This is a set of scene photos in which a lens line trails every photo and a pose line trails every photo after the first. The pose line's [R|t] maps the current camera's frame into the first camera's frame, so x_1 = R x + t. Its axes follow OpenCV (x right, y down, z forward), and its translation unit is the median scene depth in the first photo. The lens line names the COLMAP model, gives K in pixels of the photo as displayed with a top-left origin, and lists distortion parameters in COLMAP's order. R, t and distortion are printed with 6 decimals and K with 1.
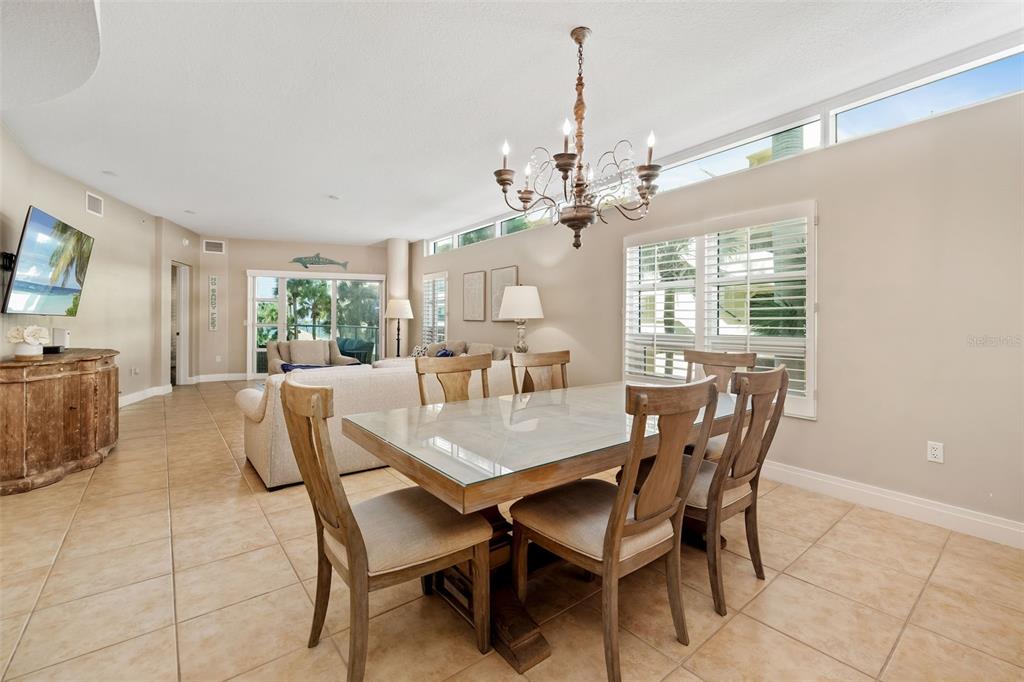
lens RADIAL K [[441.9, 0, 515.7], [0, 441.9, 321.7], [0, 0, 1]] dist [0.008617, 0.000929]
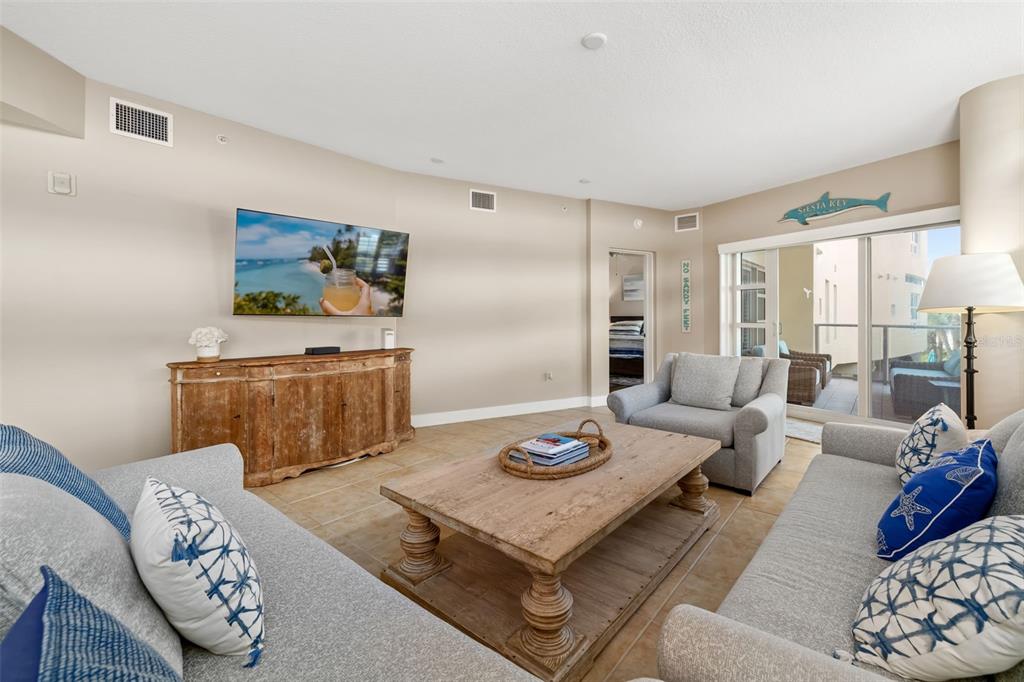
lens RADIAL K [[441.9, 0, 519.9], [0, 441.9, 326.7], [0, 0, 1]] dist [0.008617, 0.000929]
pose [[0.193612, 0.013996, -0.980978, 0.012059], [0.003831, 0.999880, 0.015021, -0.002380], [0.981071, -0.006666, 0.193536, 0.592835]]
